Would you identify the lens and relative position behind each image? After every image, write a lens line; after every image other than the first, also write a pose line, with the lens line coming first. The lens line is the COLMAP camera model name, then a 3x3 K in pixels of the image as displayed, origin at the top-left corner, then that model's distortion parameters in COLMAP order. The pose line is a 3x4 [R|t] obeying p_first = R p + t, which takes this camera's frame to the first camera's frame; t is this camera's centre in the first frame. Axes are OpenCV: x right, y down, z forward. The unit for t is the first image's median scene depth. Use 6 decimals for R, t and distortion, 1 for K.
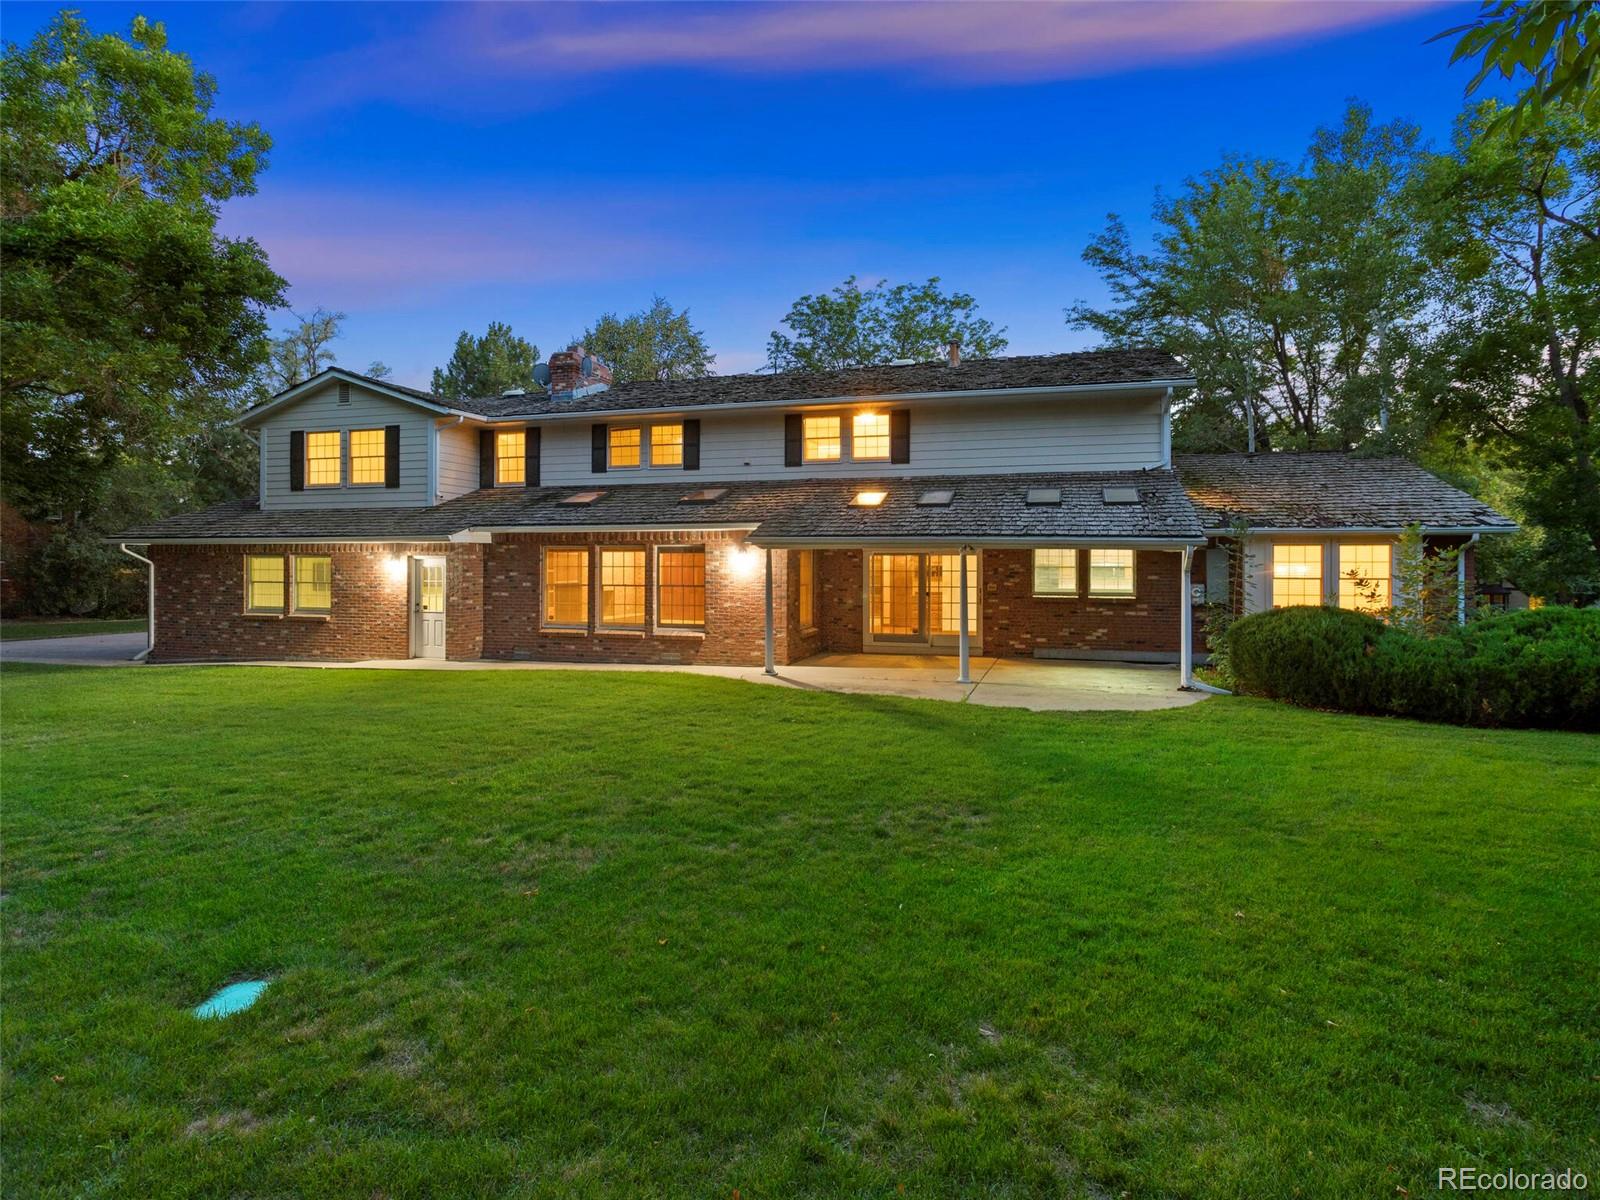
lens RADIAL K [[794.3, 0, 791.7], [0, 794.3, 569.7], [0, 0, 1]] dist [-0.002066, -0.000150]
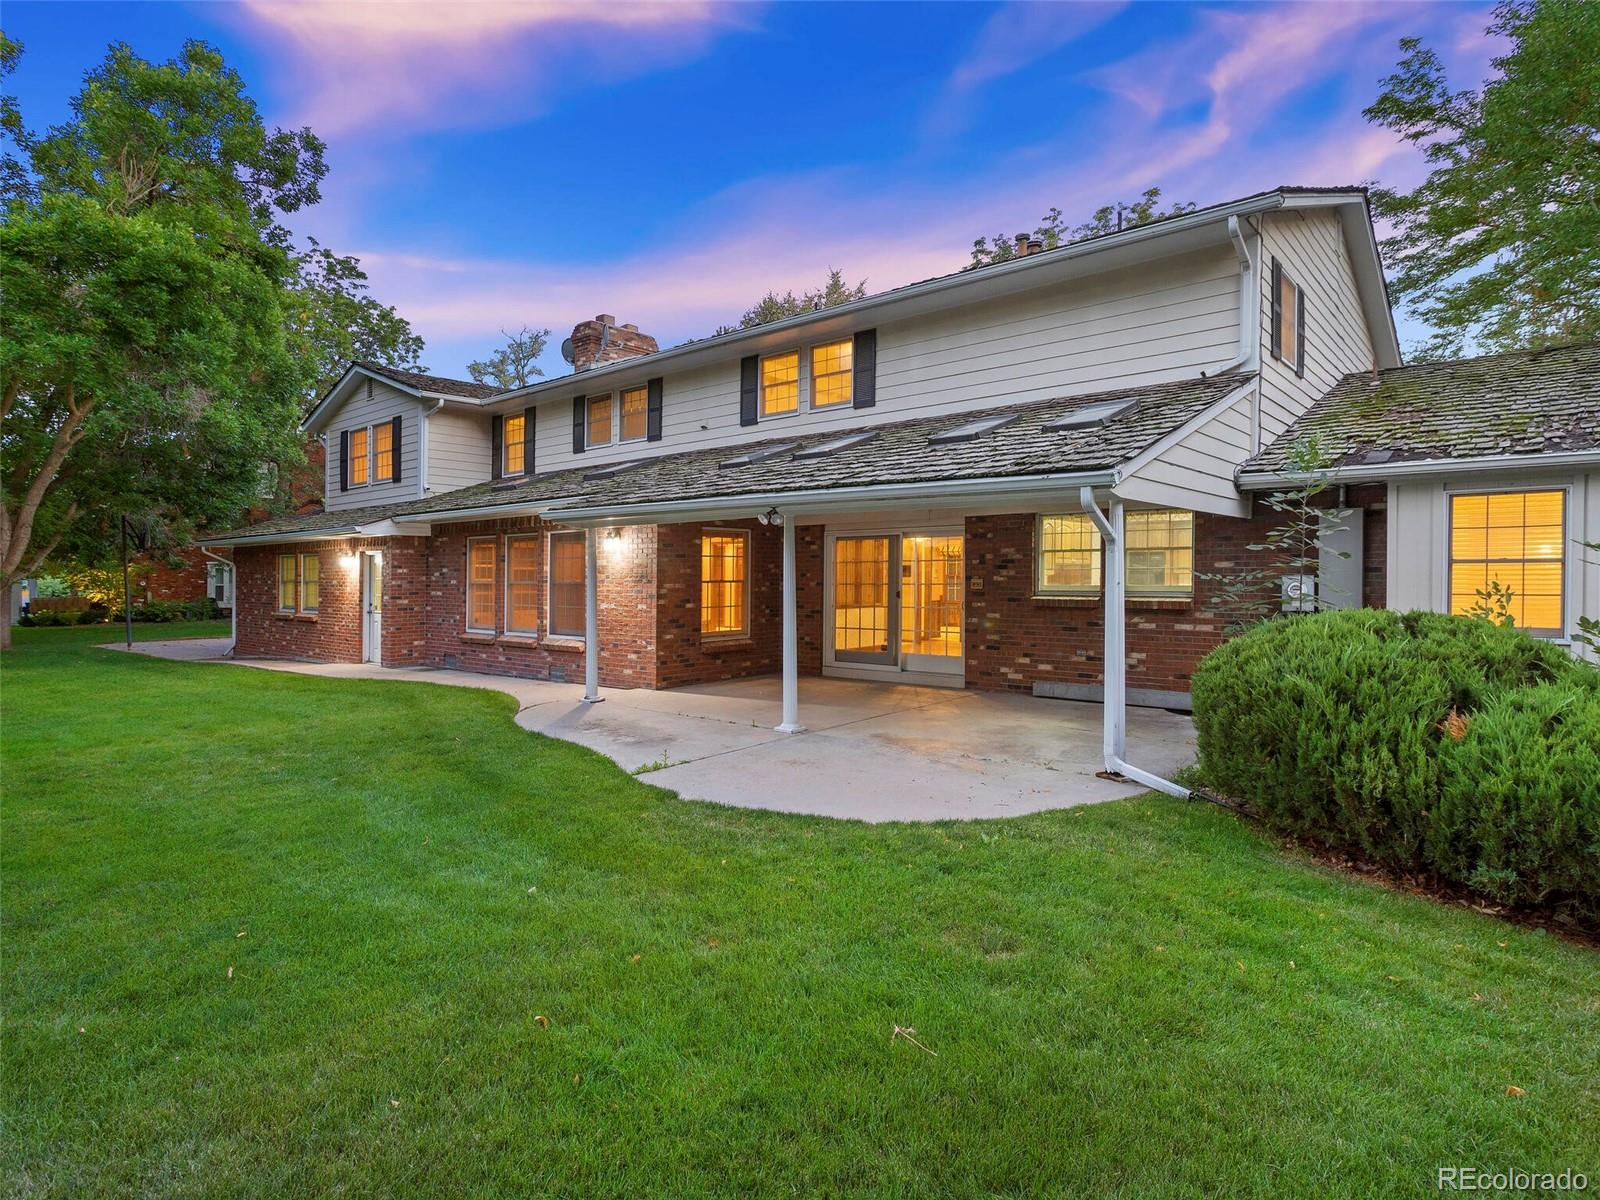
lens RADIAL K [[804.1, 0, 841.5], [0, 804.1, 589.2], [0, 0, 1]] dist [0.000568, 0.000427]
pose [[0.928782, 0.000101, -0.370626, 0.377391], [0.003379, 0.999956, 0.008740, 0.019552], [0.370611, -0.009370, 0.928741, 0.332609]]
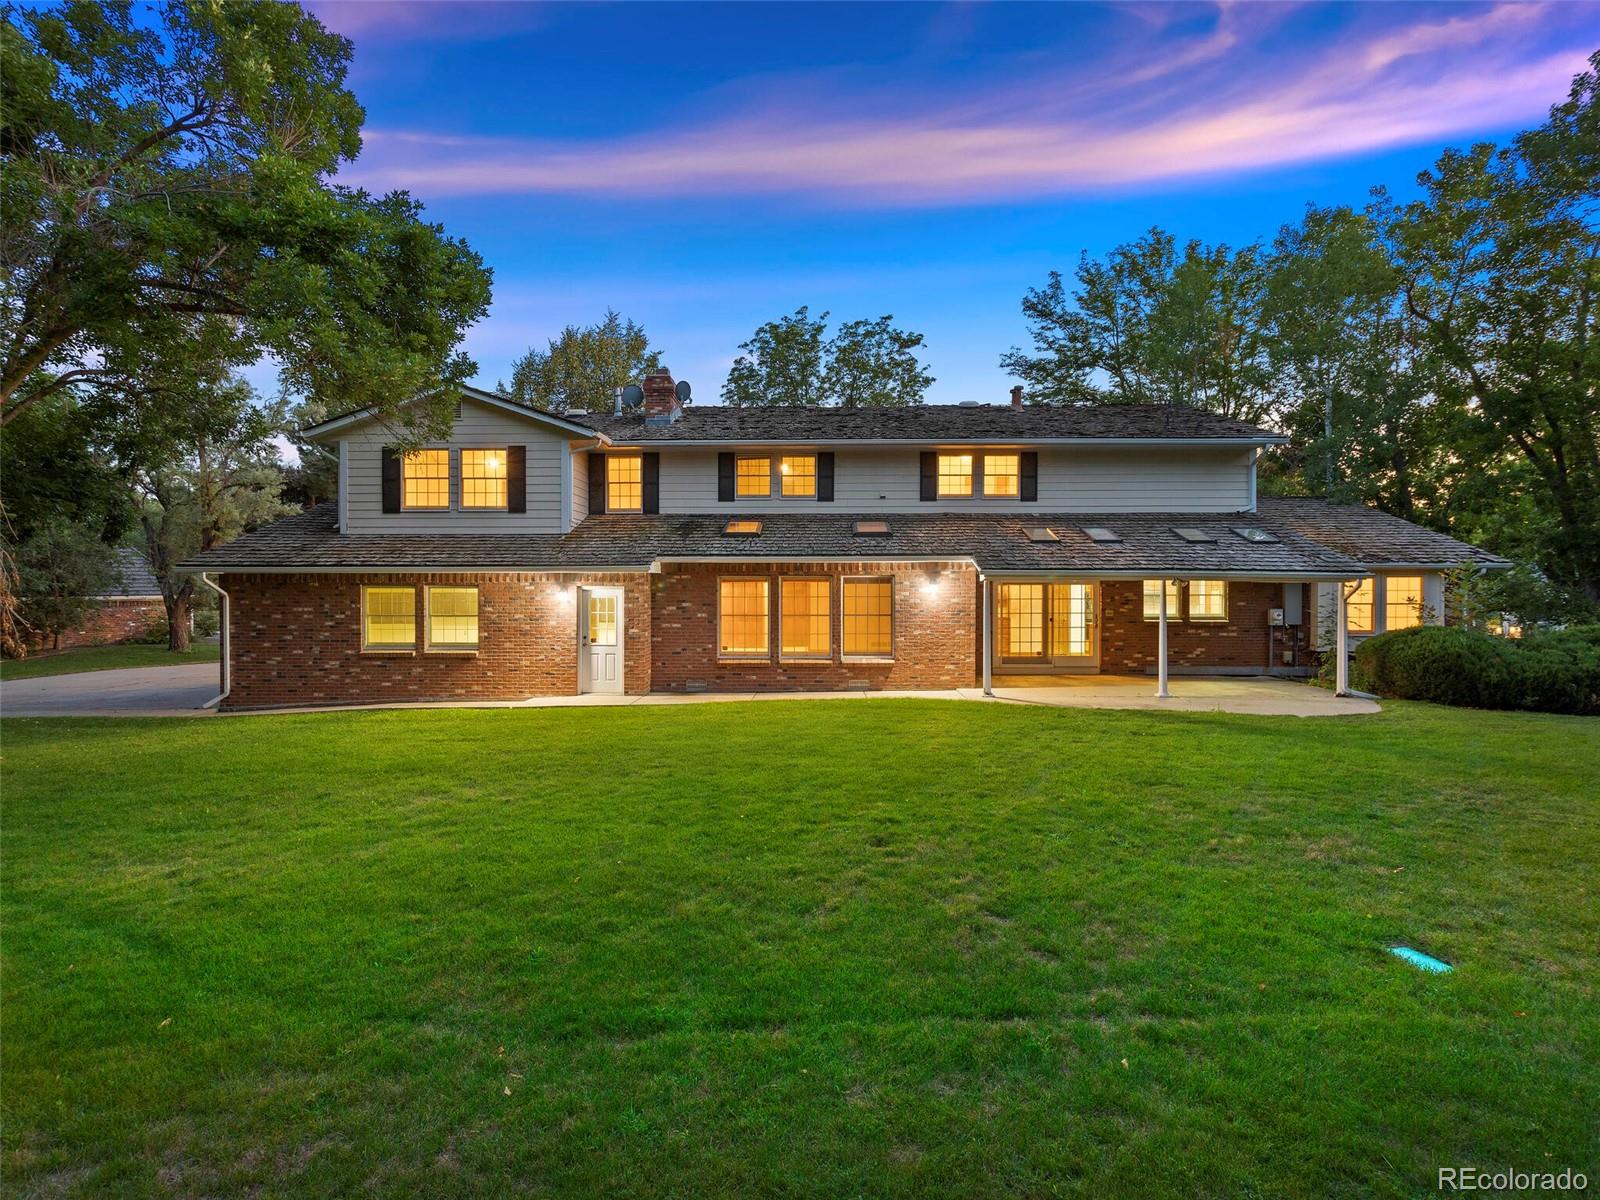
lens RADIAL K [[802.0, 0, 800.0], [0, 802.0, 600.0], [0, 0, 1]] dist [0.001964, 0.000452]
pose [[0.968982, -0.006063, 0.247056, -0.448193], [0.003837, 0.999948, 0.009492, -0.008984], [-0.247100, -0.008250, 0.968955, 0.004957]]
